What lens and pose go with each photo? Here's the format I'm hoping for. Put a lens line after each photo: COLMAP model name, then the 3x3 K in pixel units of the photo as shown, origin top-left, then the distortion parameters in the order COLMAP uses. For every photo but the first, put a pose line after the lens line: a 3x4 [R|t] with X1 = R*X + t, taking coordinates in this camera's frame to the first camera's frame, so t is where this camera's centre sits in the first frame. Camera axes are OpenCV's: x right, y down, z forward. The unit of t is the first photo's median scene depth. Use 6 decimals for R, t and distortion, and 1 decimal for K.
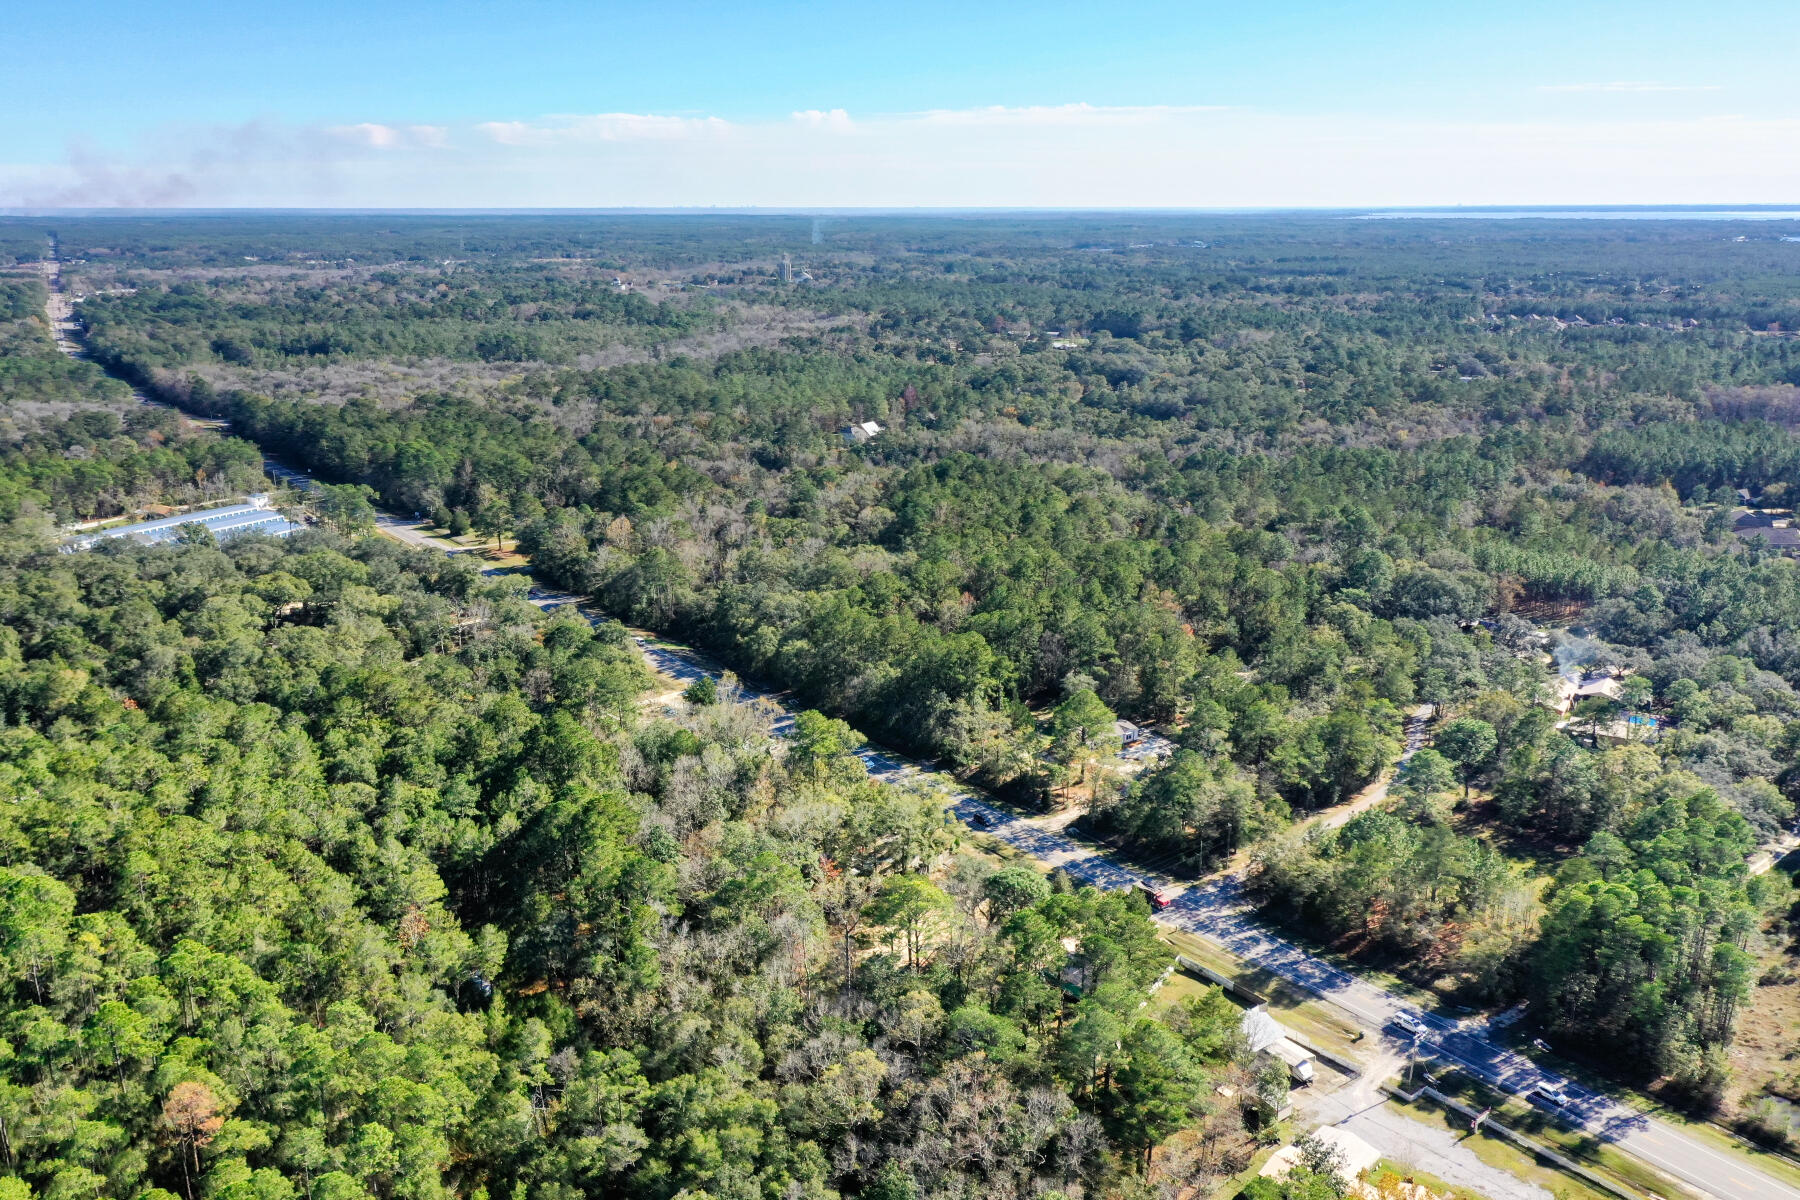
lens RADIAL K [[1414.9, 0, 896.9], [0, 1414.9, 635.3], [0, 0, 1]] dist [0.006226, 0.011243]
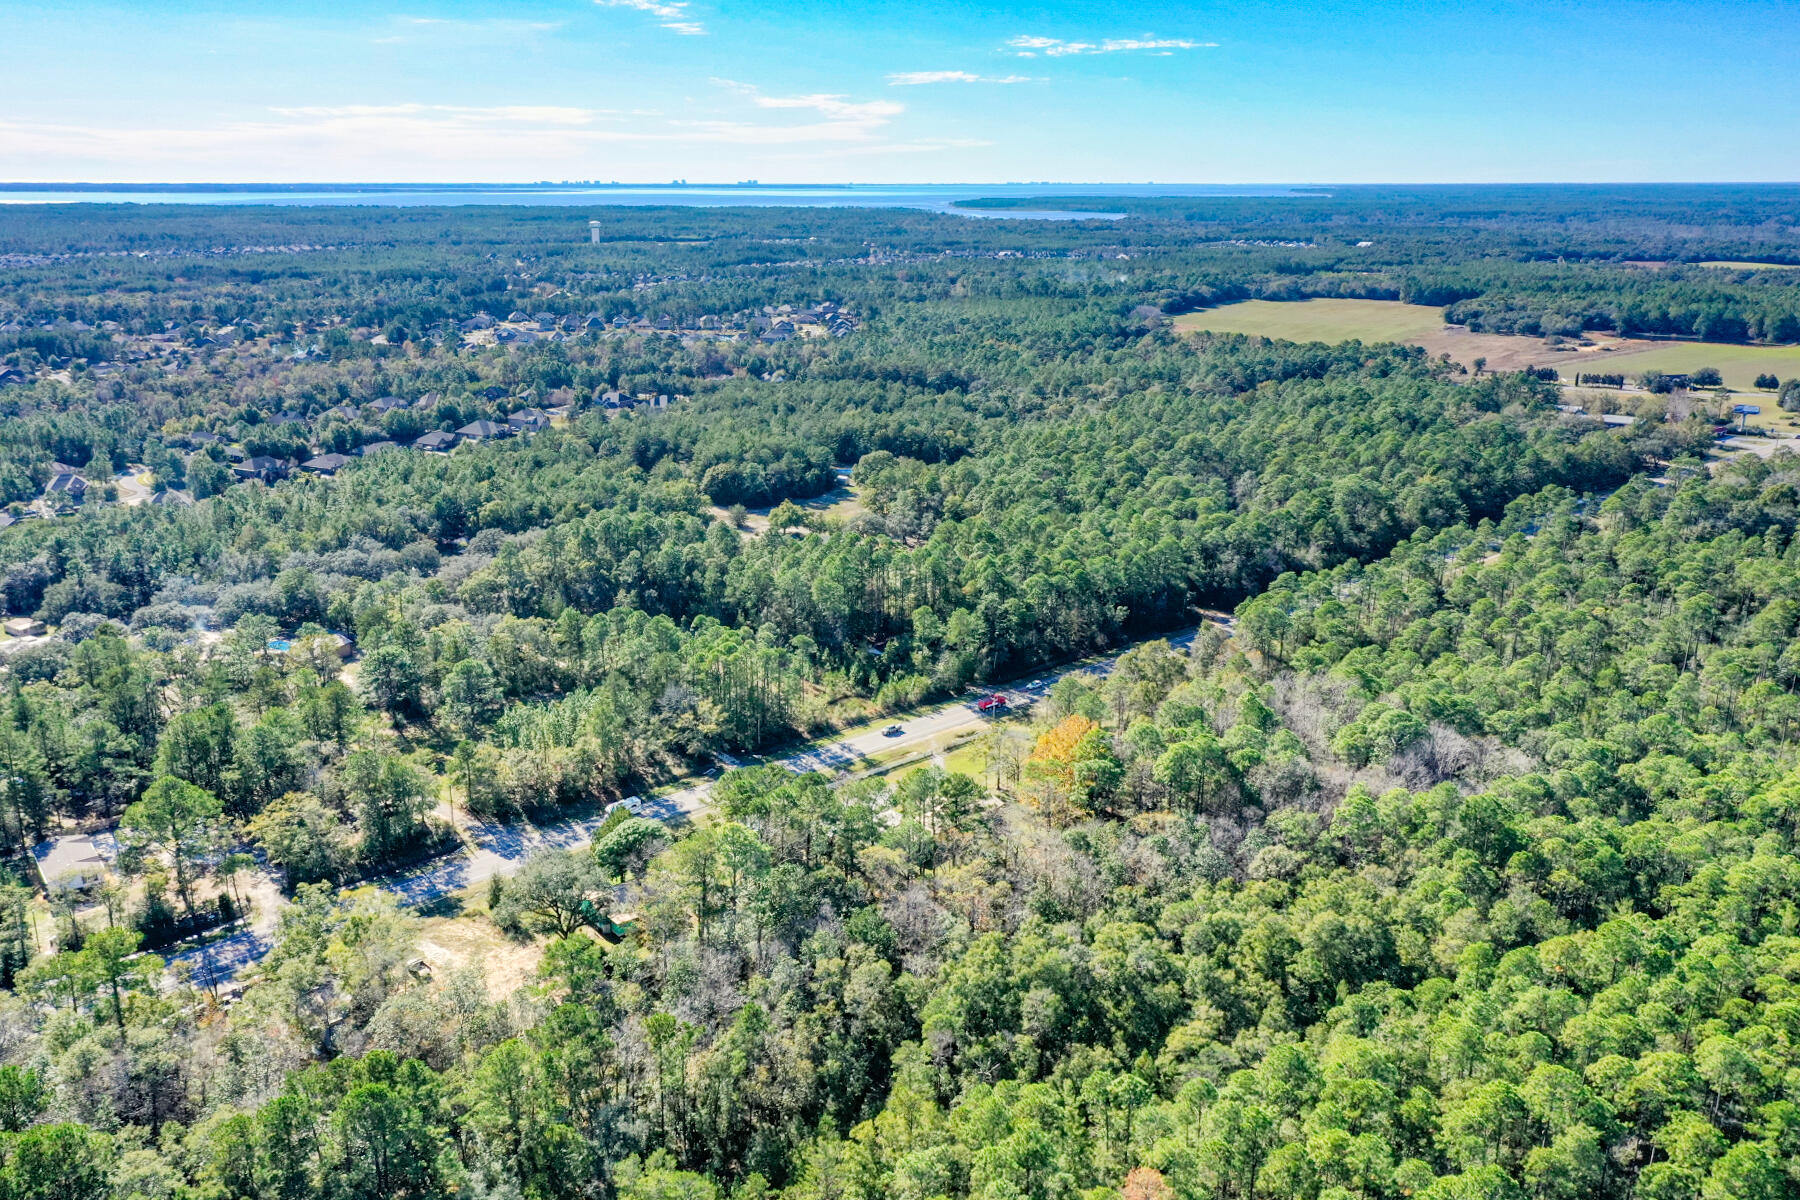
lens RADIAL K [[1414.9, 0, 896.9], [0, 1414.9, 635.3], [0, 0, 1]] dist [0.006226, 0.011243]
pose [[-0.048187, -0.296361, 0.953860, -0.602300], [0.290144, 0.909638, 0.297279, -0.146375], [-0.955769, 0.291082, 0.042155, 0.492811]]
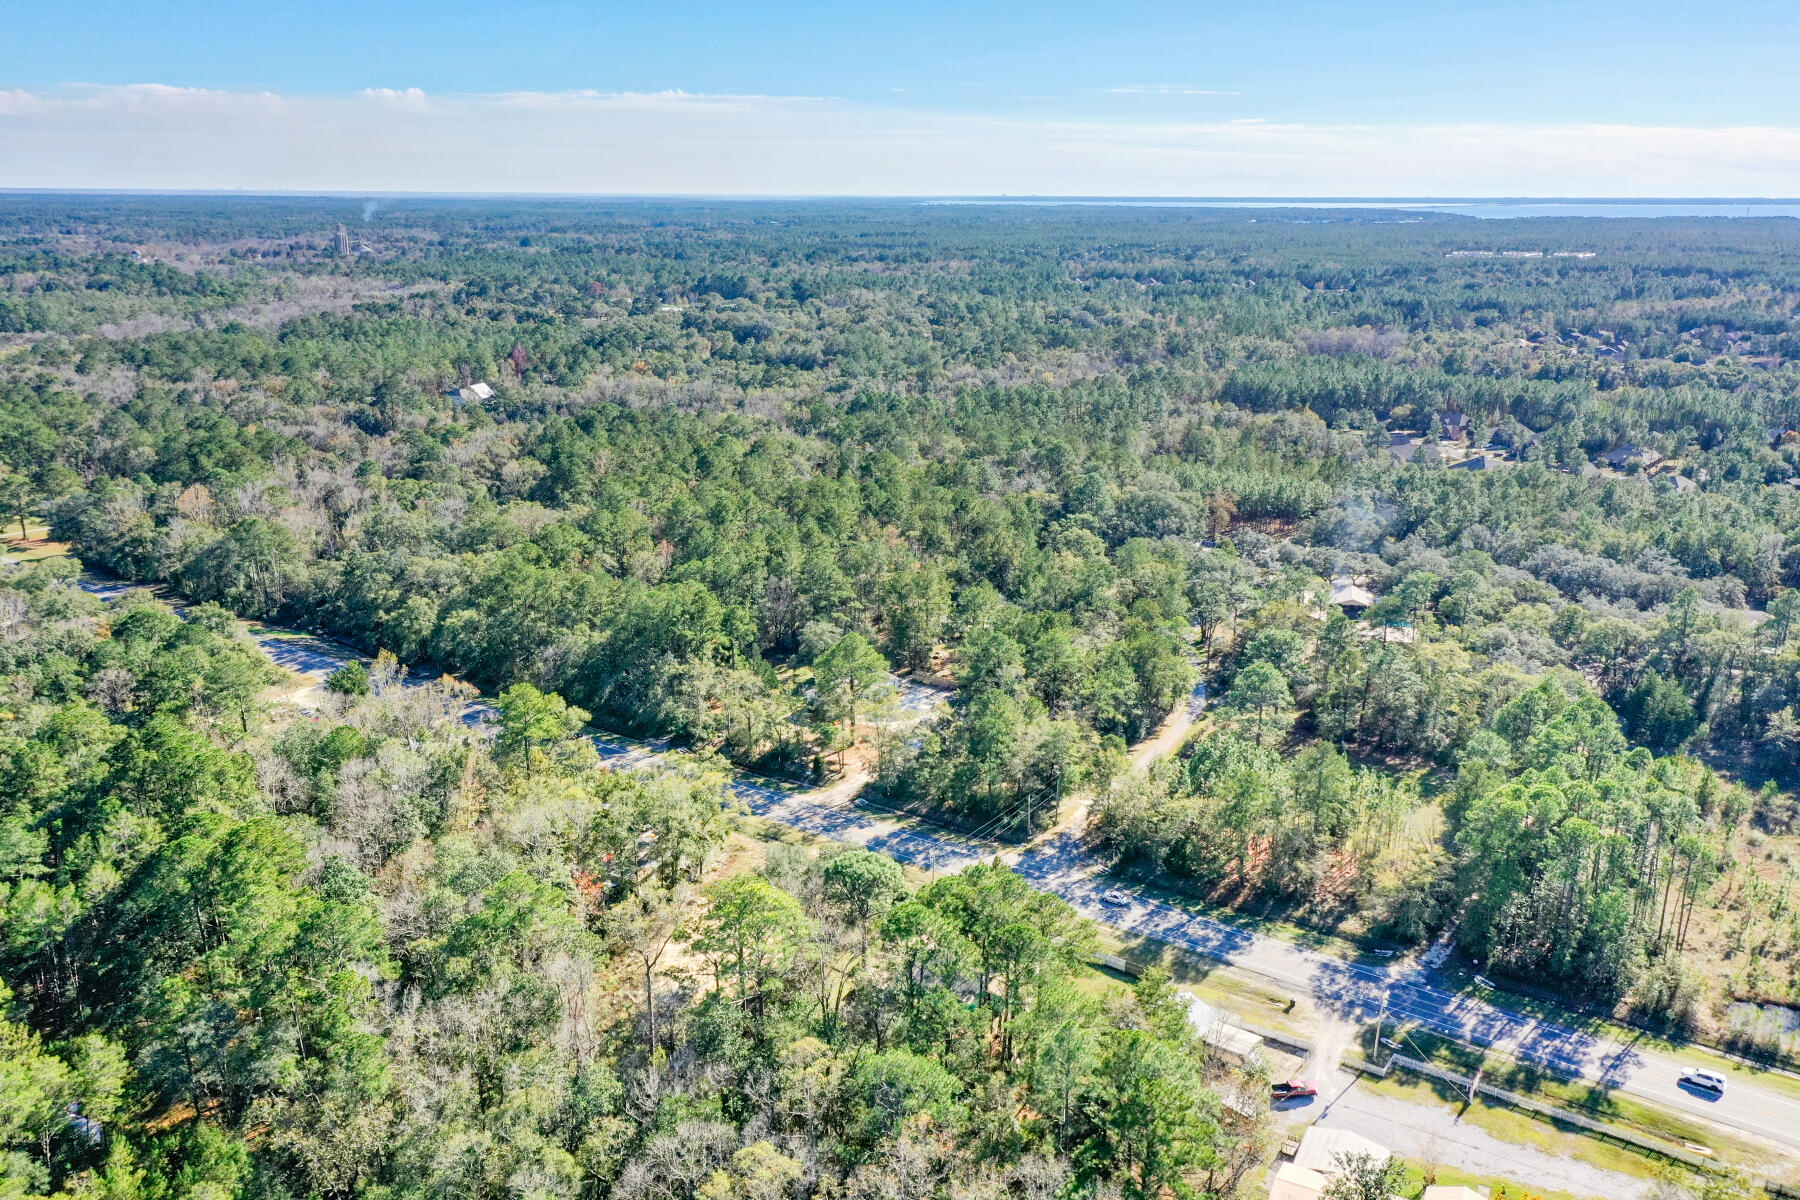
lens RADIAL K [[1414.9, 0, 896.9], [0, 1414.9, 635.3], [0, 0, 1]] dist [0.006226, 0.011243]
pose [[0.957223, -0.077791, 0.278699, -0.068175], [0.075761, 0.996962, 0.018064, 0.024891], [-0.279258, 0.003823, 0.960209, 0.180620]]
